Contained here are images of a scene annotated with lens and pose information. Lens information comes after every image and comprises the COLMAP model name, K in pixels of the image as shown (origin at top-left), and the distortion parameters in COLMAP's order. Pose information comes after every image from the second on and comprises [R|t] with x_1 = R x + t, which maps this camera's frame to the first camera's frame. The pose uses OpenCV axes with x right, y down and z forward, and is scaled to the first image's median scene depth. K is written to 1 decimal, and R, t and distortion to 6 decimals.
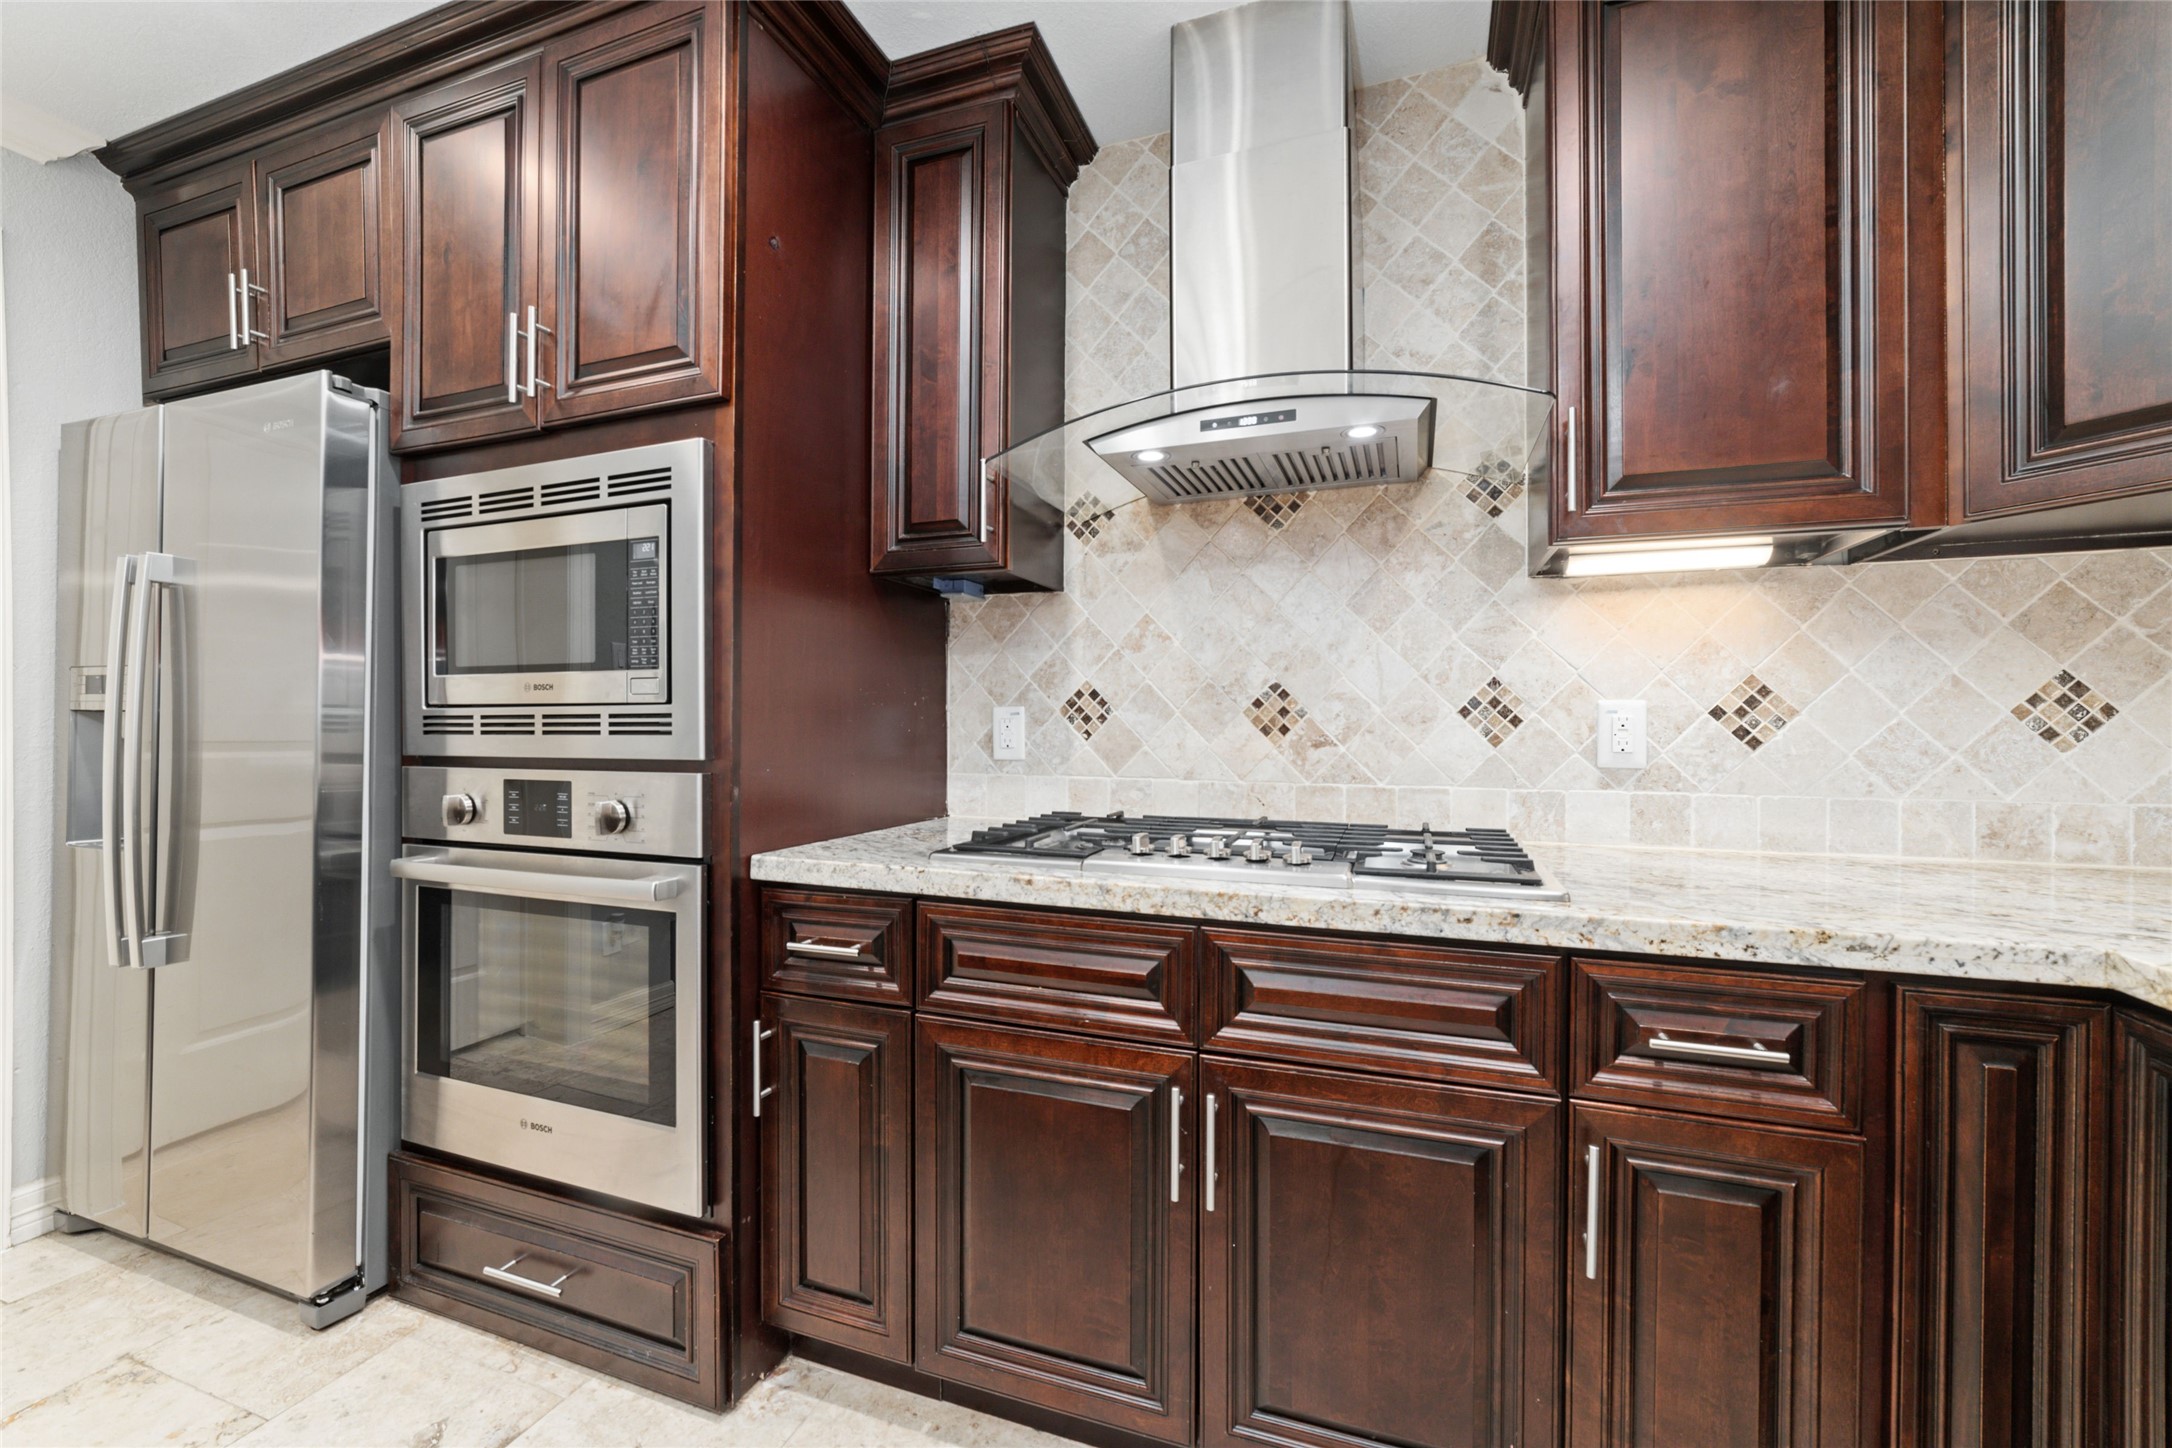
lens RADIAL K [[842.9, 0, 1111.8], [0, 842.9, 721.8], [0, 0, 1]] dist [-0.021618, 0.008441]
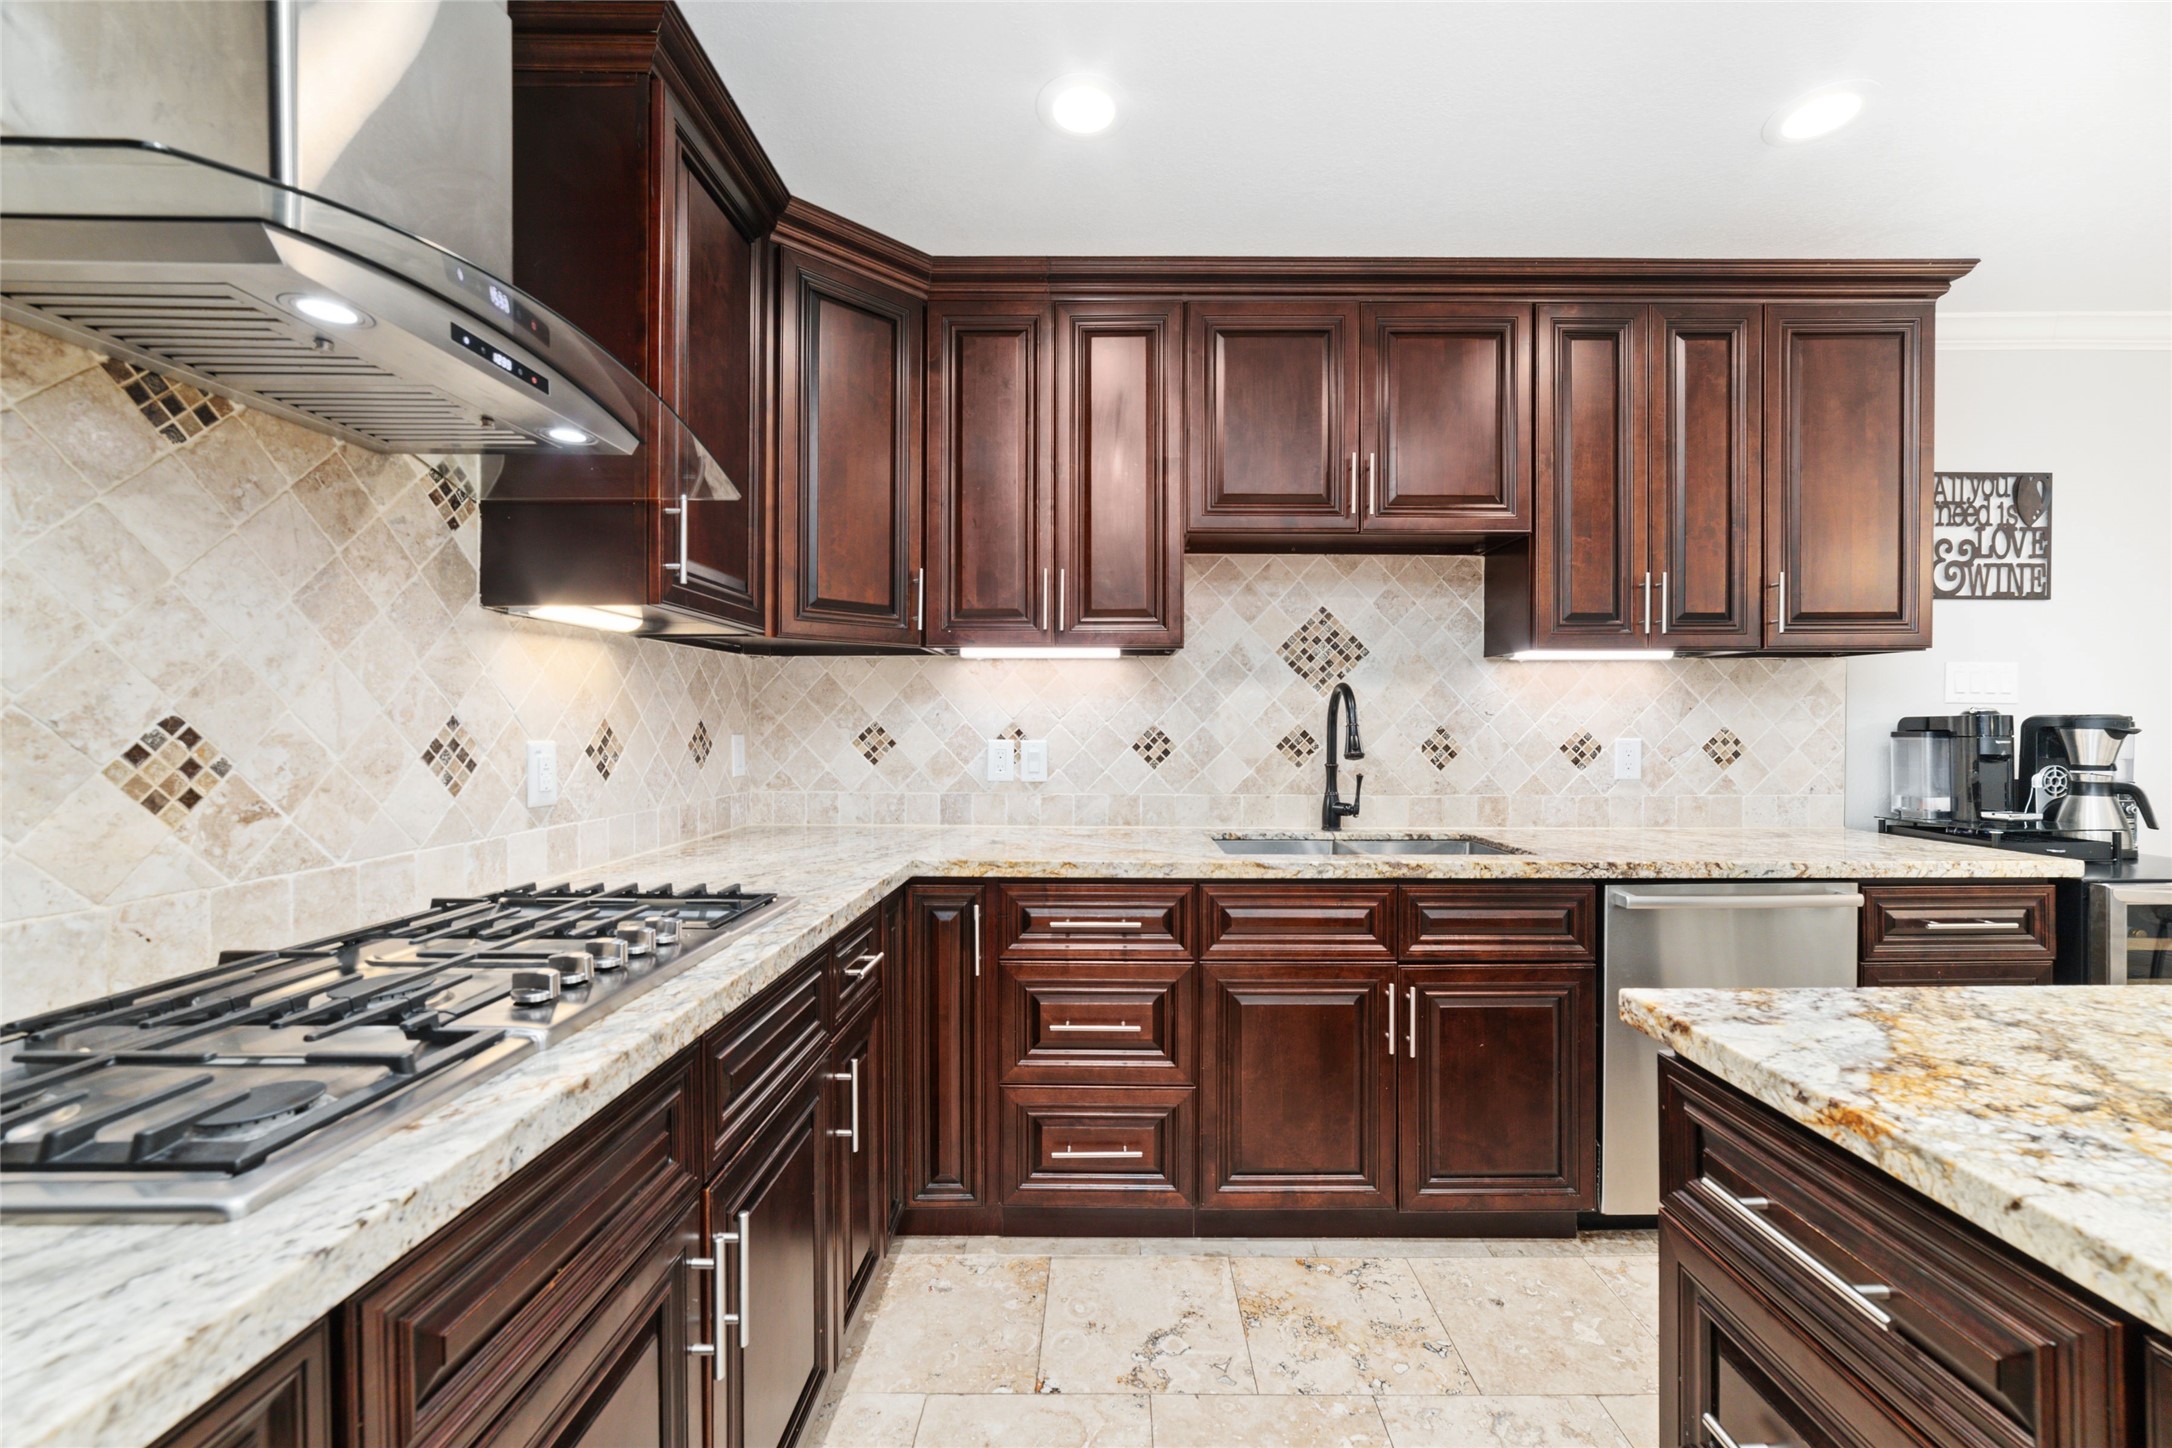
lens RADIAL K [[842.9, 0, 1111.8], [0, 842.9, 721.8], [0, 0, 1]] dist [-0.021618, 0.008441]
pose [[-0.324792, 0.001121, 0.945785, -0.559119], [-0.002651, 0.999994, -0.002096, -0.045467], [-0.945782, -0.003188, -0.324787, 0.619716]]
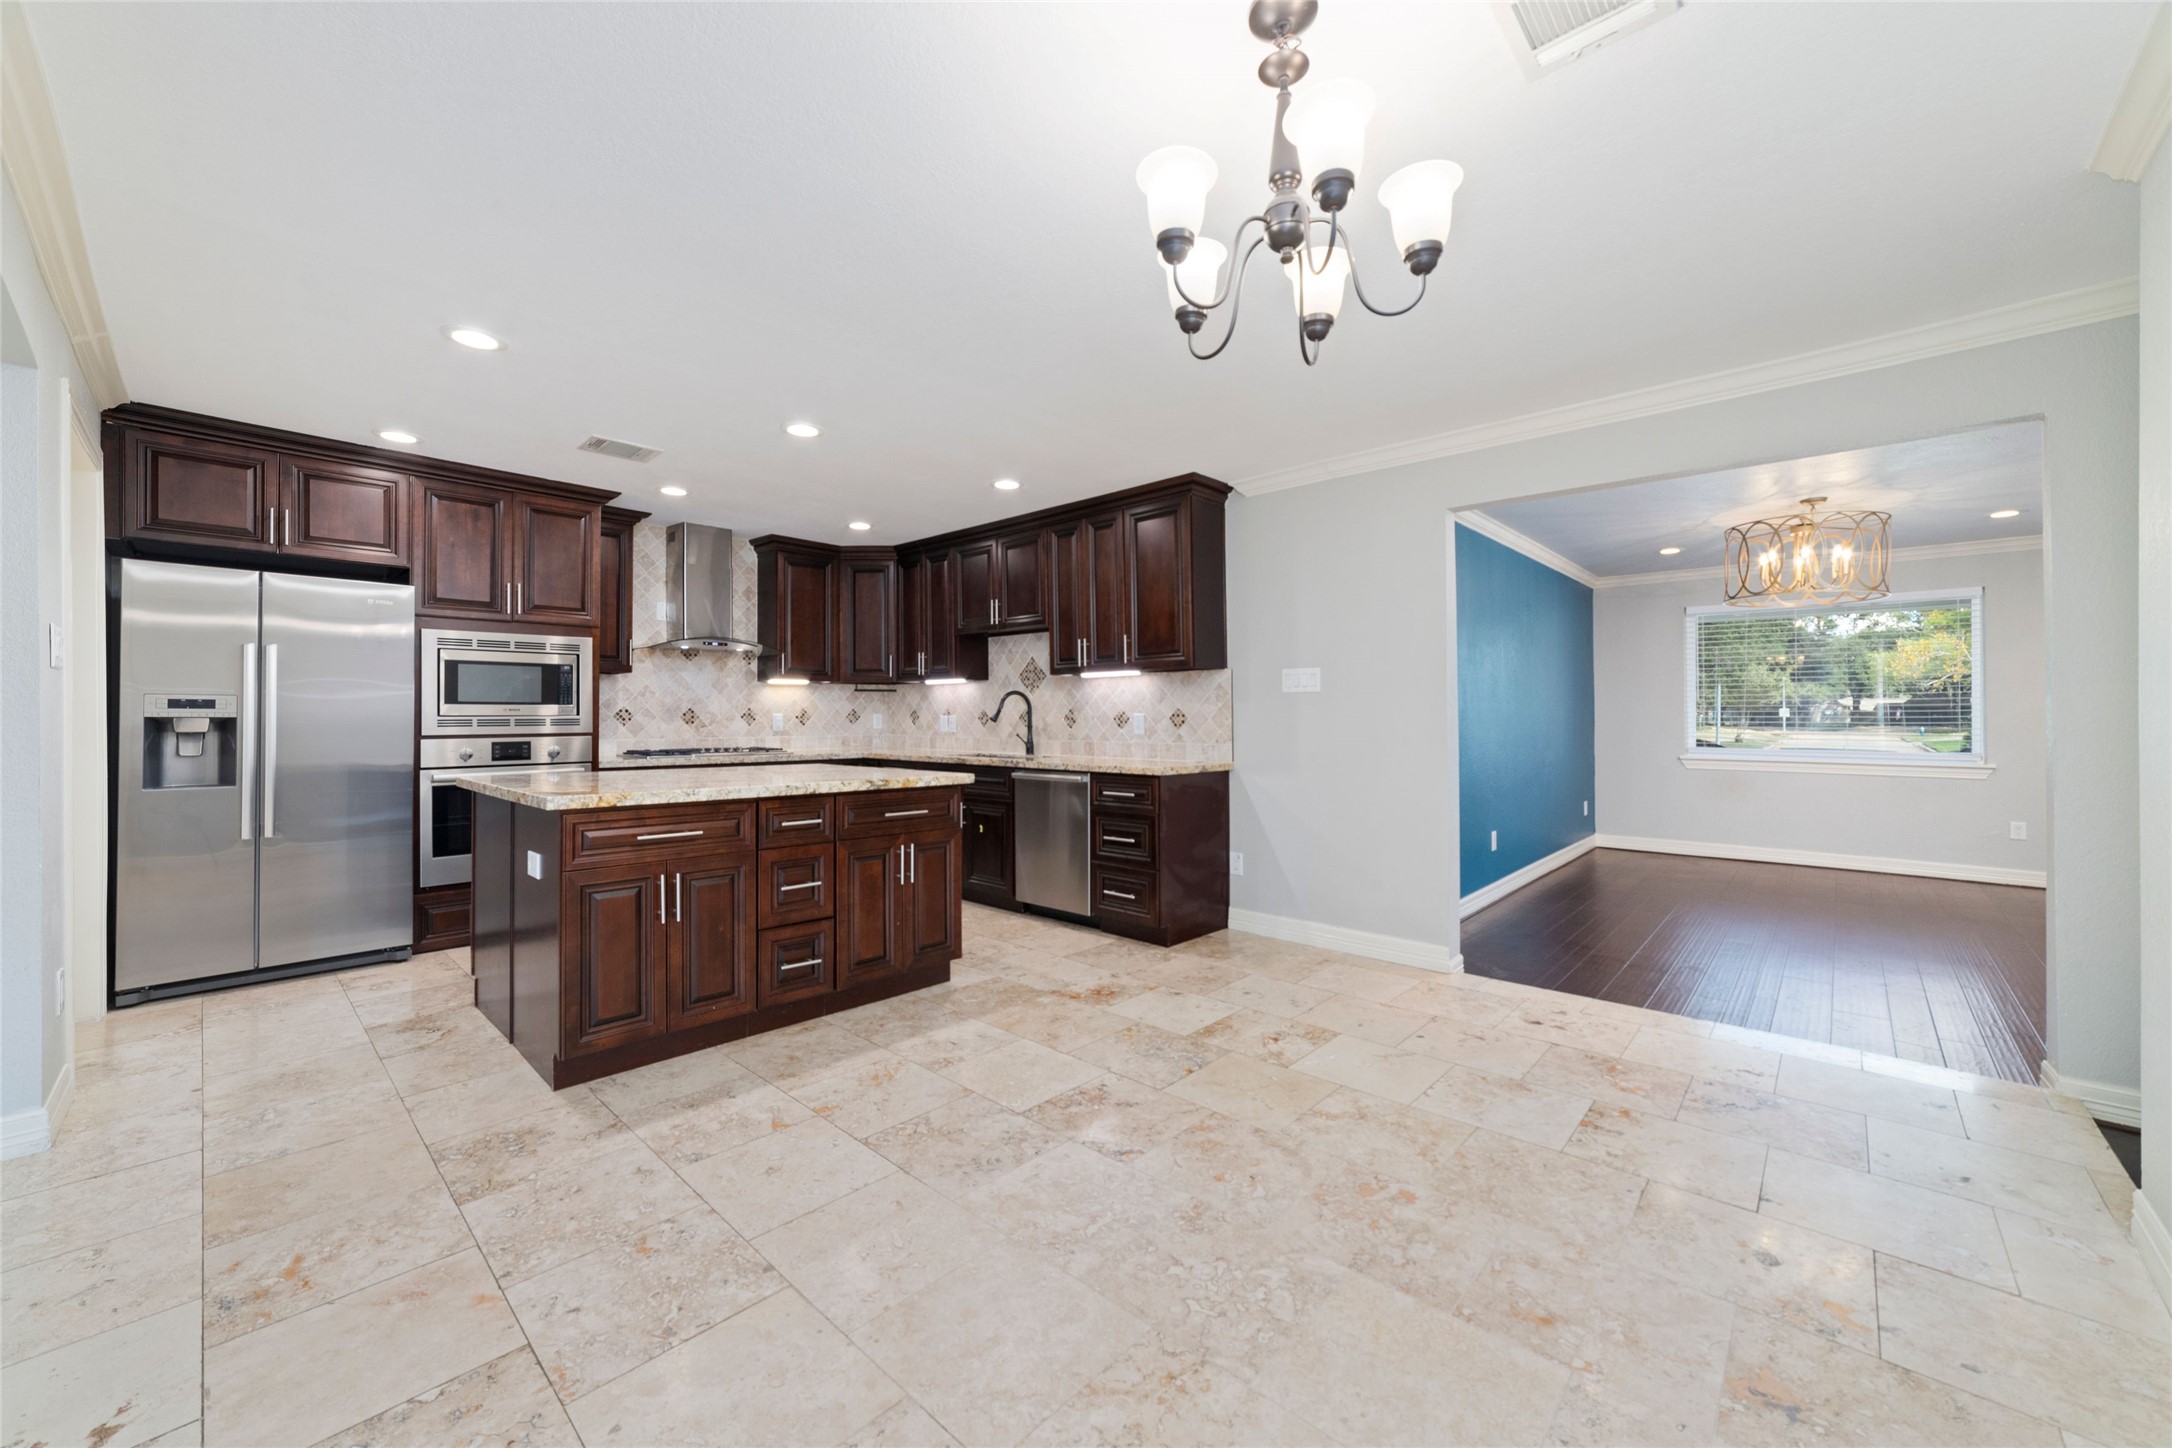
lens RADIAL K [[846.6, 0, 1086.3], [0, 846.6, 711.1], [0, 0, 1]] dist [-0.000311, 0.000098]
pose [[0.397895, 0.002457, 0.917428, -2.336229], [0.002032, 0.999992, -0.003560, -0.019988], [-0.917429, 0.003281, 0.397886, -1.822001]]
